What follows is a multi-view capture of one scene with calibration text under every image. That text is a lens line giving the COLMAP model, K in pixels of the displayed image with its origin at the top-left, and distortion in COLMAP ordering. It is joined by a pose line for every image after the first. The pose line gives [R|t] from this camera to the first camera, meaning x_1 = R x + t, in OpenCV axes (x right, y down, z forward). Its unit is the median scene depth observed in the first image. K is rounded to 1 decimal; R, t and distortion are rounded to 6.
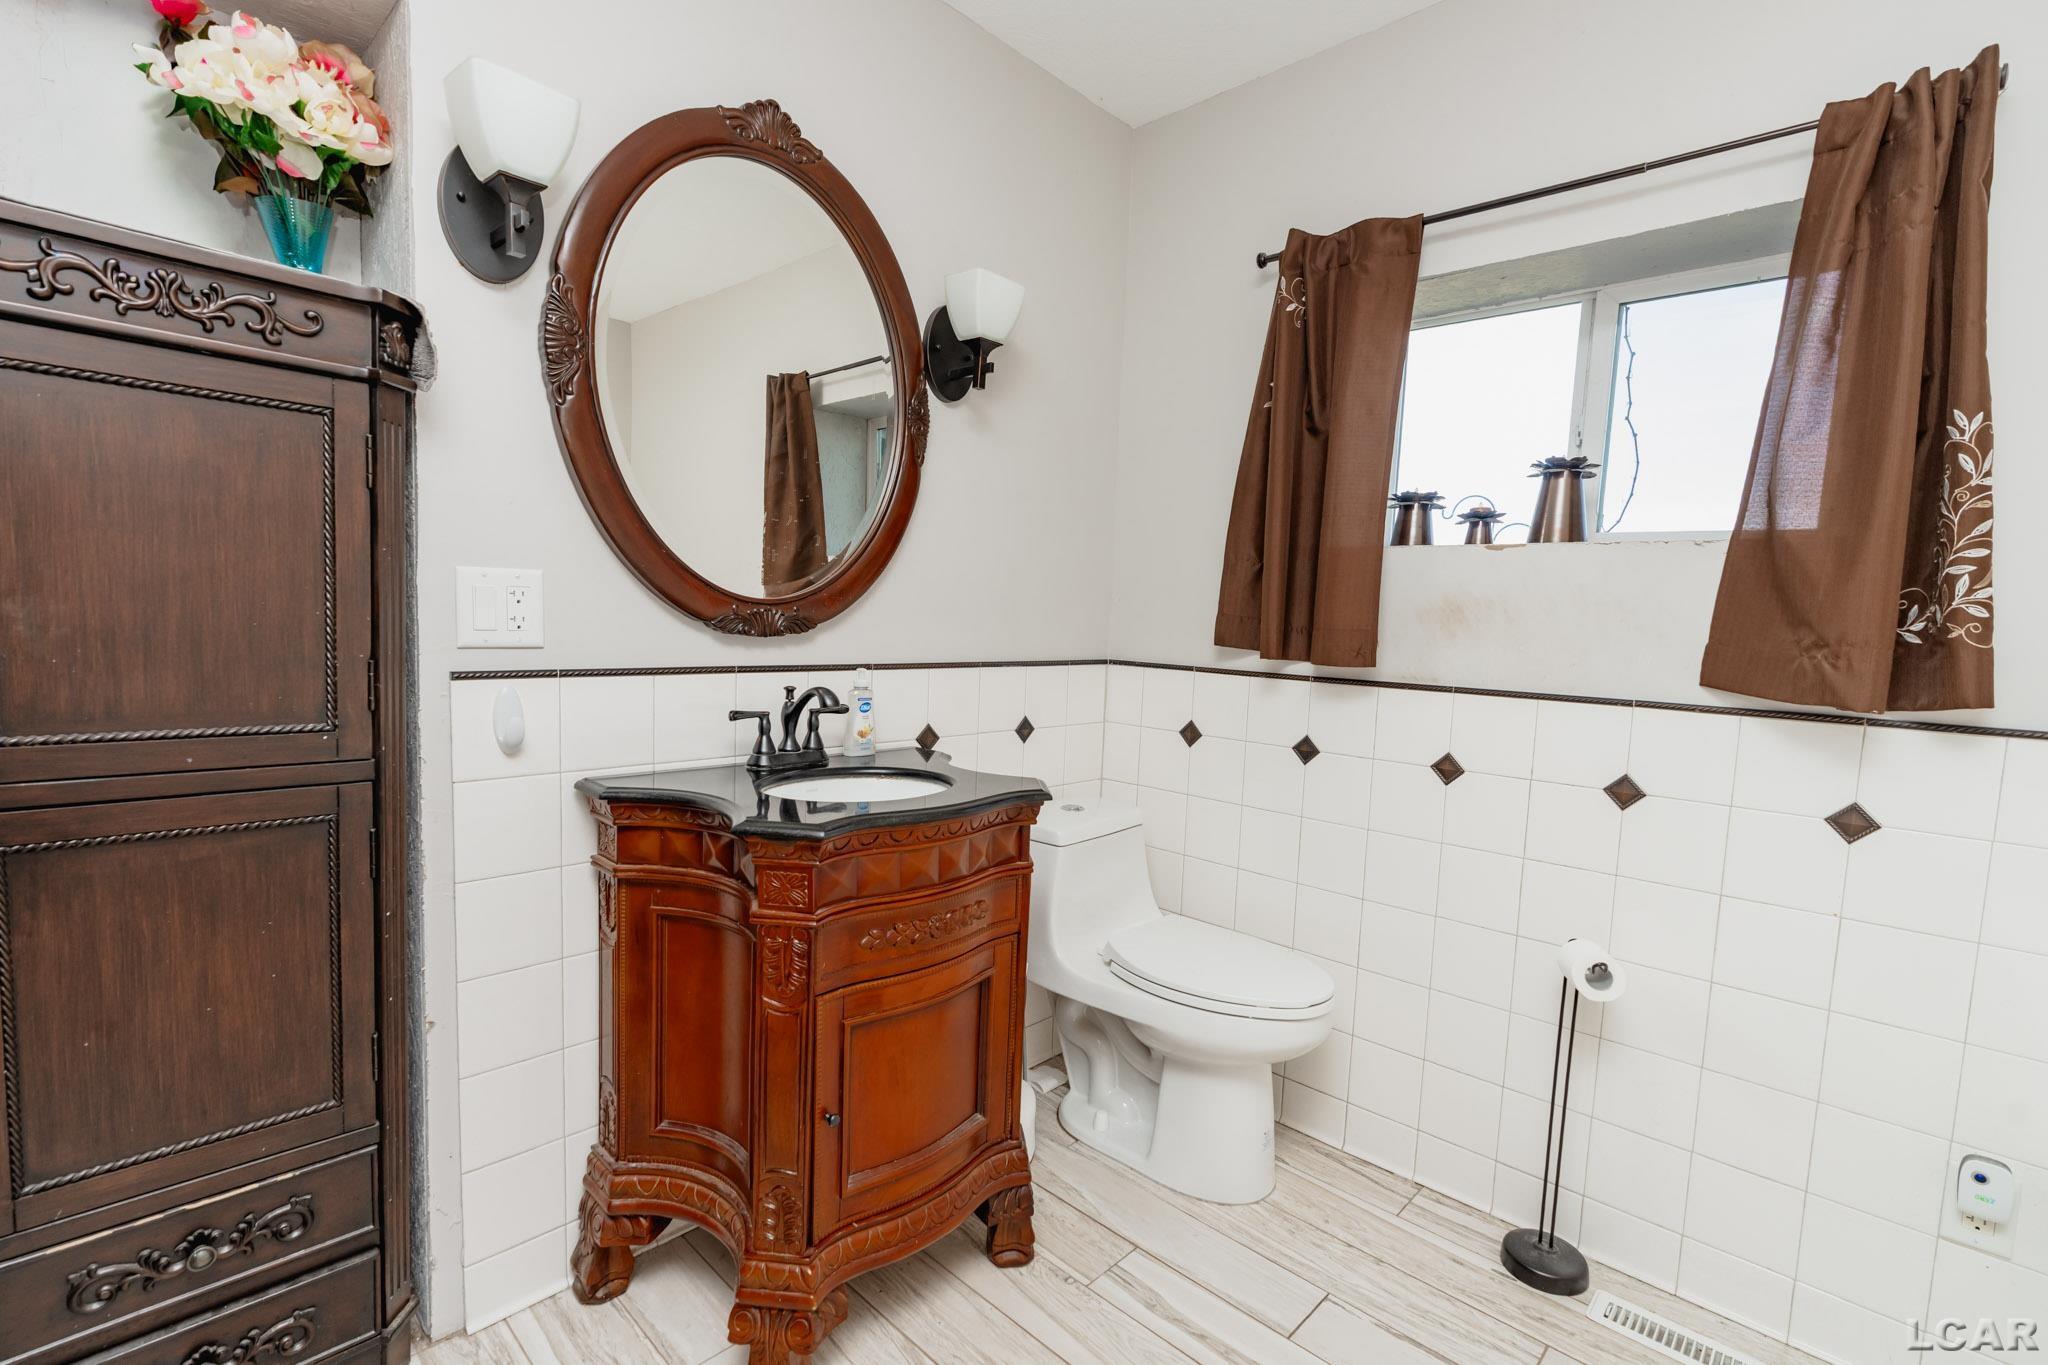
lens RADIAL K [[940.6, 0, 1024.0], [0, 940.6, 682.5], [0, 0, 1]] dist [-0.022615, 0.014500]
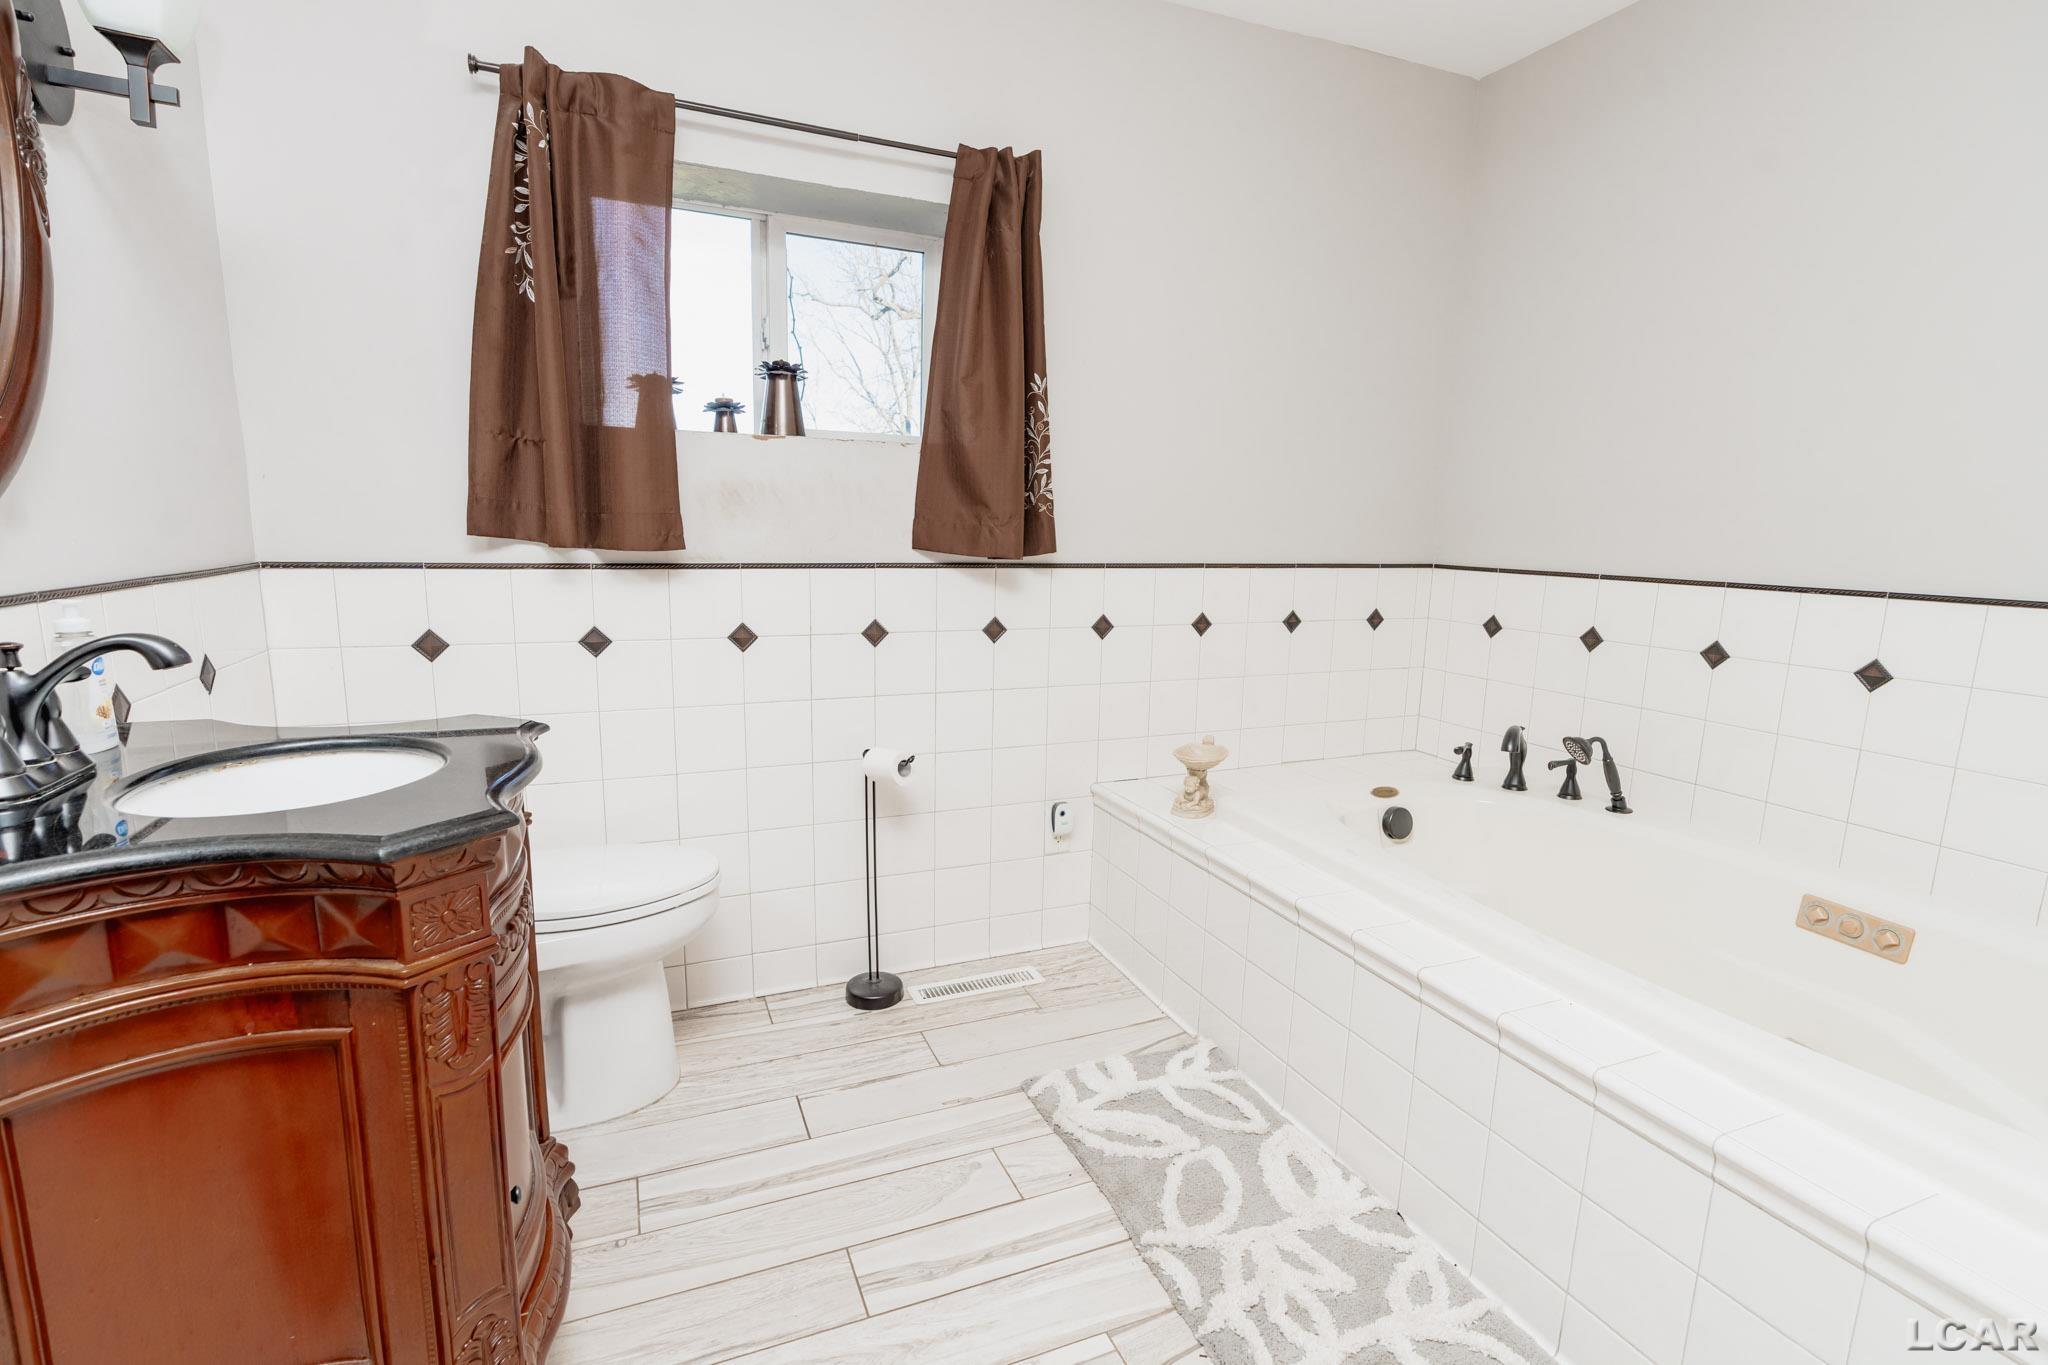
lens RADIAL K [[973.6, 0, 1024.0], [0, 973.6, 682.5], [0, 0, 1]] dist [-0.000292, 0.000631]
pose [[0.390566, -0.176938, 0.903411, -0.497075], [0.063401, 0.984195, 0.165350, -0.027267], [-0.918389, -0.007303, 0.395611, 0.237013]]
